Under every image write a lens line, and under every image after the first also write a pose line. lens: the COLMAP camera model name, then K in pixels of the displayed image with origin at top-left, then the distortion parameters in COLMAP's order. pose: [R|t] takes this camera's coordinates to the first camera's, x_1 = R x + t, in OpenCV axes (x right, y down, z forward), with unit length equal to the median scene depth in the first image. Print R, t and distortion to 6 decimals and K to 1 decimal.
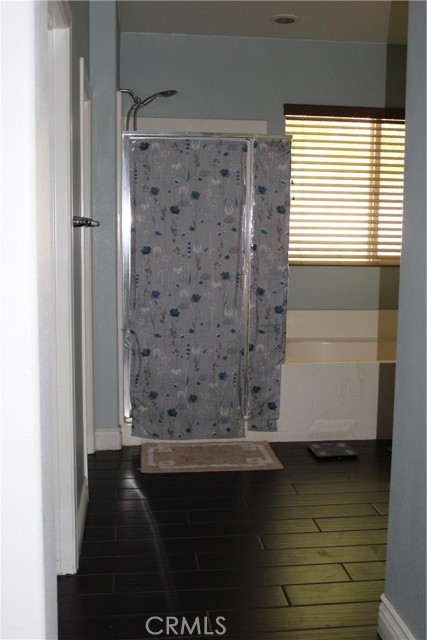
lens RADIAL K [[735.3, 0, 213.5], [0, 735.3, 320.0], [0, 0, 1]] dist [-0.129764, 0.258097]
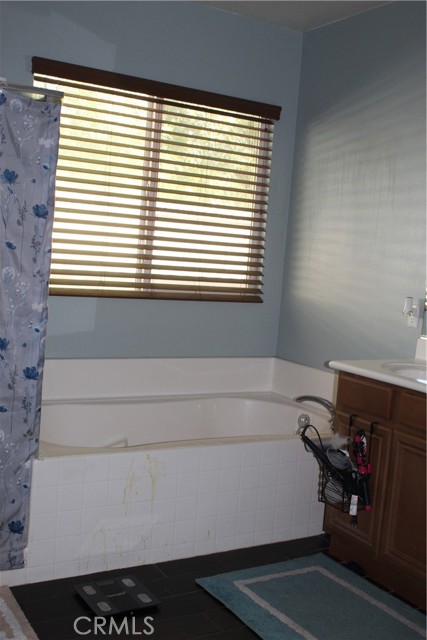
lens RADIAL K [[735.3, 0, 213.5], [0, 735.3, 320.0], [0, 0, 1]] dist [-0.129764, 0.258097]
pose [[0.909974, 0.021613, 0.414103, -0.026094], [-0.016957, 0.999745, -0.014918, -0.052110], [-0.414319, 0.006553, 0.910108, 0.378382]]
